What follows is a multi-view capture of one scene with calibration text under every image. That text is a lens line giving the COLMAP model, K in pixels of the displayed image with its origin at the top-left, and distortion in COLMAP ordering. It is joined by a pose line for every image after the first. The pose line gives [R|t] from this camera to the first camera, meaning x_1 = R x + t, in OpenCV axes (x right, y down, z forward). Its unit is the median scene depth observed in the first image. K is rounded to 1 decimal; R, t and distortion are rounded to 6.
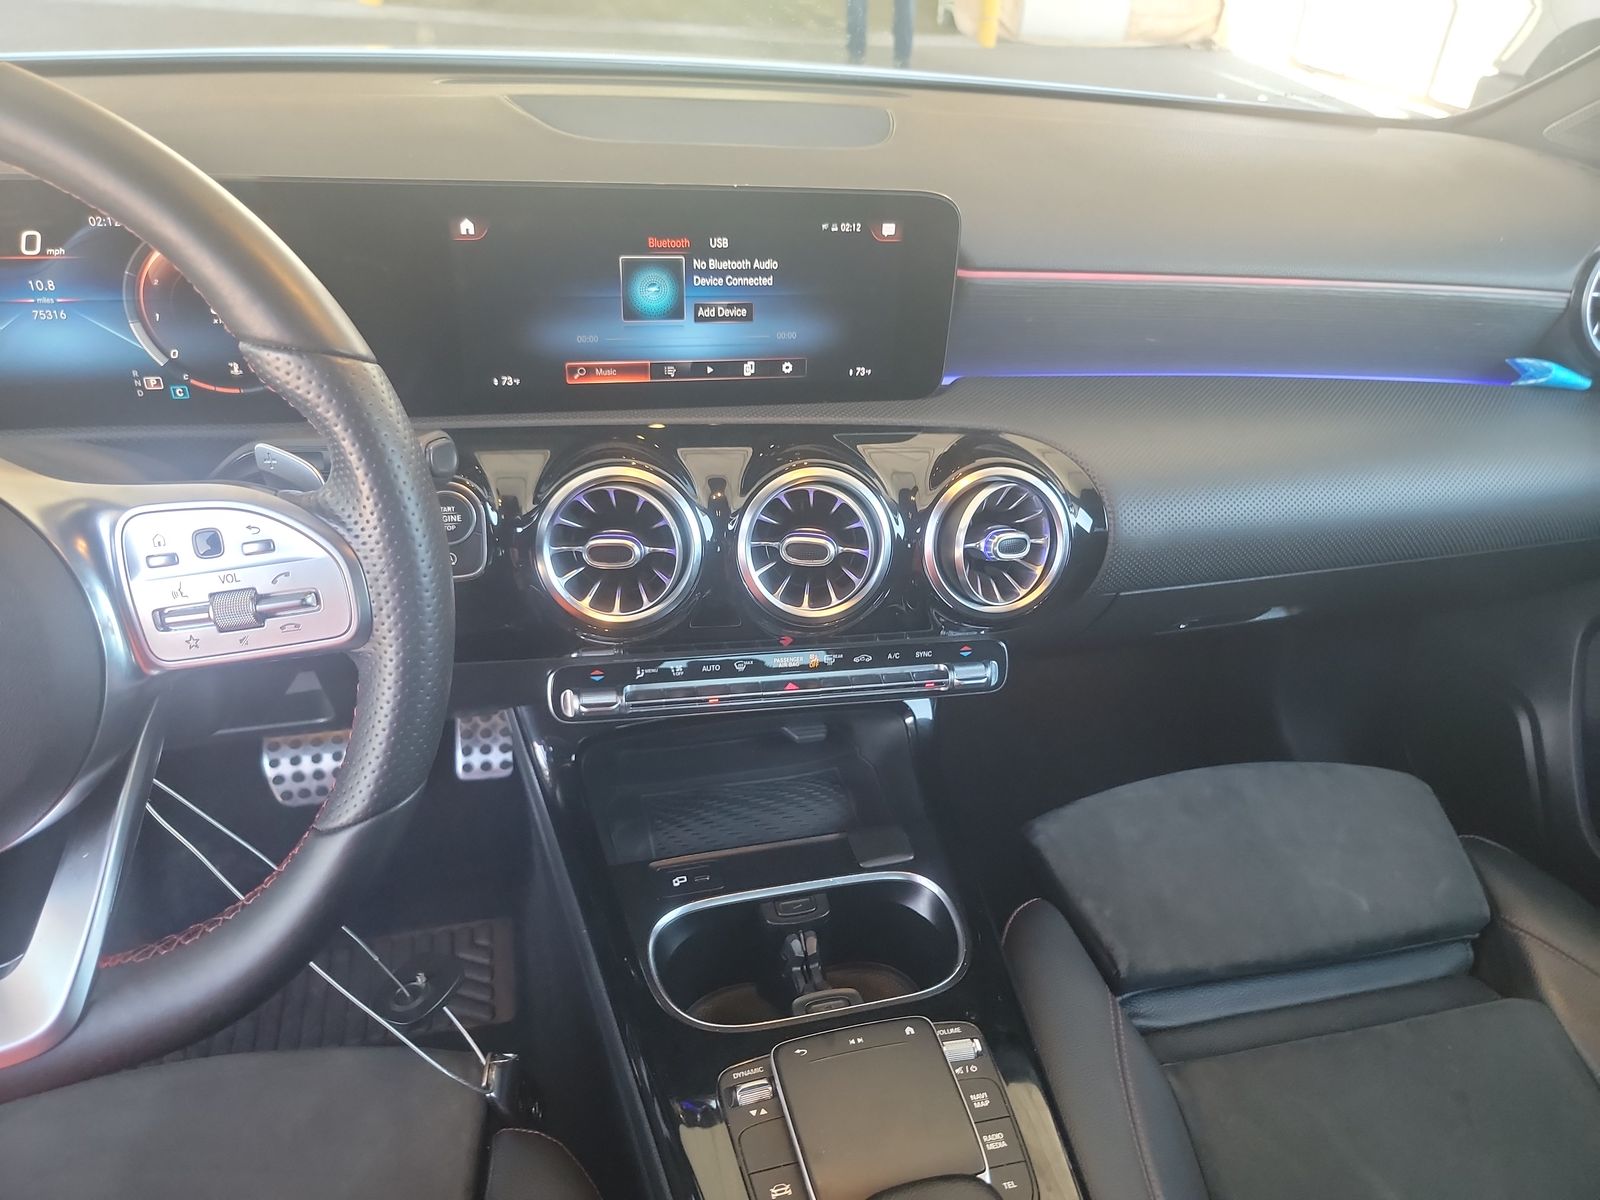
lens RADIAL K [[1026.9, 0, 807.8], [0, 1026.9, 590.3], [0, 0, 1]] dist [0.020192, -0.022146]
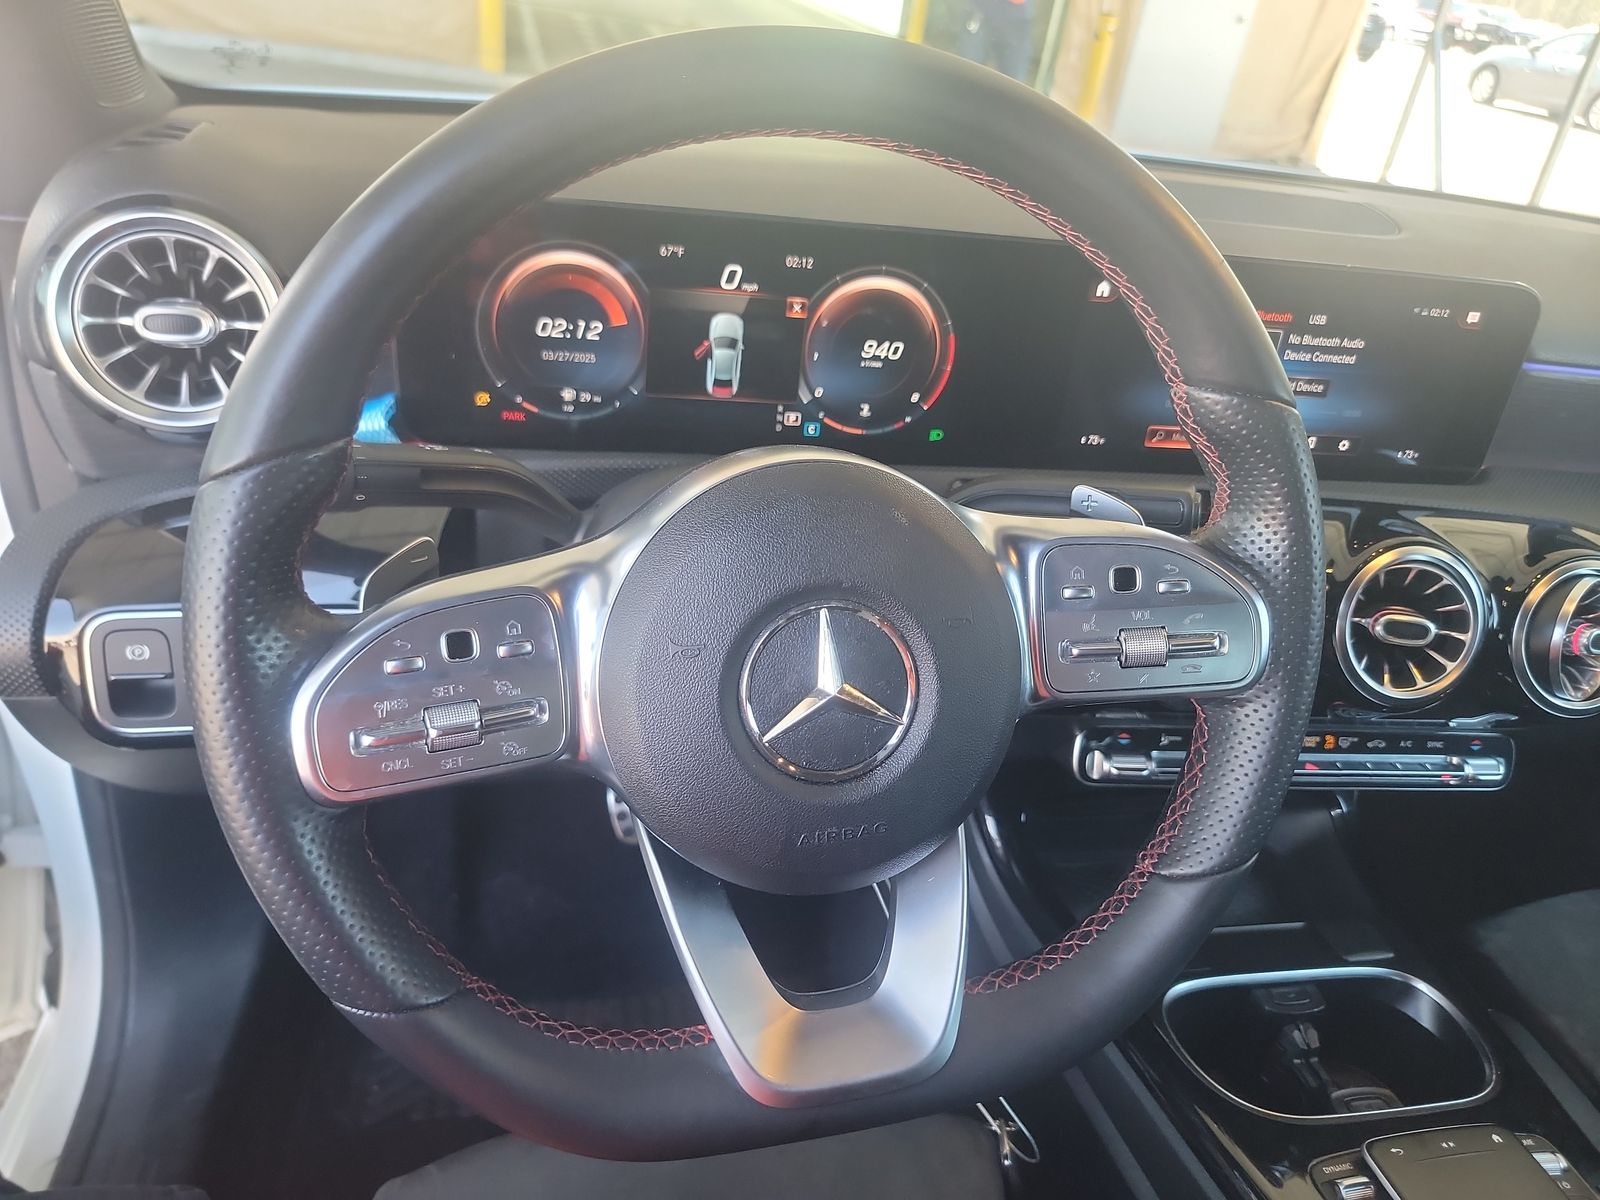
lens RADIAL K [[1026.9, 0, 806.8], [0, 1026.9, 596.3], [0, 0, 1]] dist [0.020192, -0.022146]
pose [[0.996298, 0.075911, -0.040336, -0.514945], [-0.078448, 0.994759, -0.065574, 0.037950], [0.035147, 0.068496, 0.997032, -0.009350]]
